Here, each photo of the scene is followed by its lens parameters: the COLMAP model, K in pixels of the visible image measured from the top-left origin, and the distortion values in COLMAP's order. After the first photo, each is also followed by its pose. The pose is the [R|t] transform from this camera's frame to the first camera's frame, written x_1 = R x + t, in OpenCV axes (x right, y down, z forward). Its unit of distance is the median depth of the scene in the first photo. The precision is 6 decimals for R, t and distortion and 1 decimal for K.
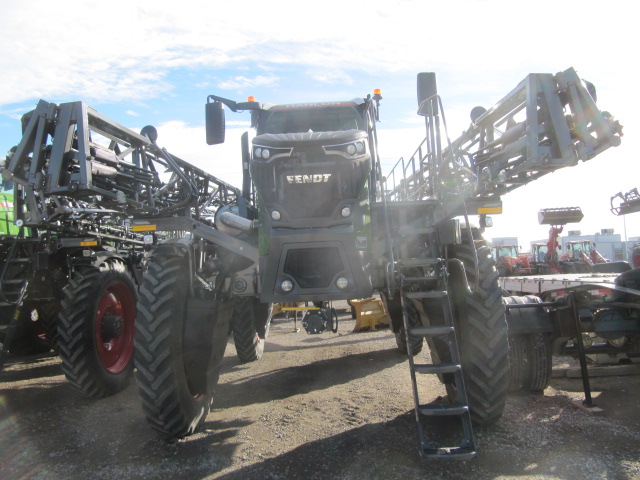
lens RADIAL K [[543.2, 0, 316.5], [0, 543.2, 240.1], [0, 0, 1]] dist [-0.050142, 0.032447]
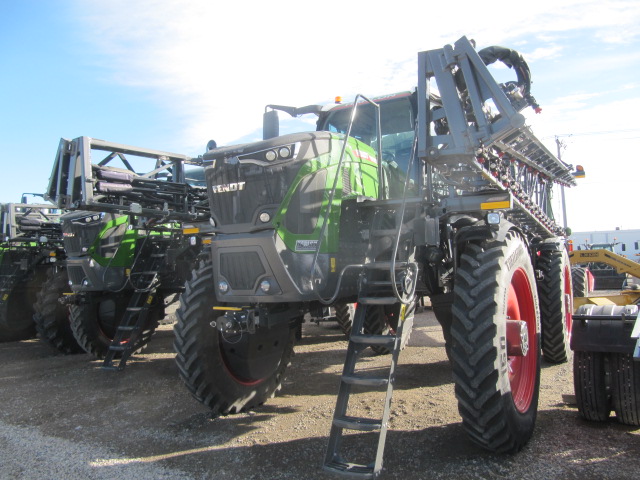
lens RADIAL K [[543.2, 0, 300.0], [0, 543.2, 246.3], [0, 0, 1]] dist [-0.050142, 0.032447]
pose [[0.869757, 0.000838, -0.493480, 0.445360], [0.015030, 0.999490, 0.028188, -0.018146], [0.493252, -0.031933, 0.869300, 0.096822]]
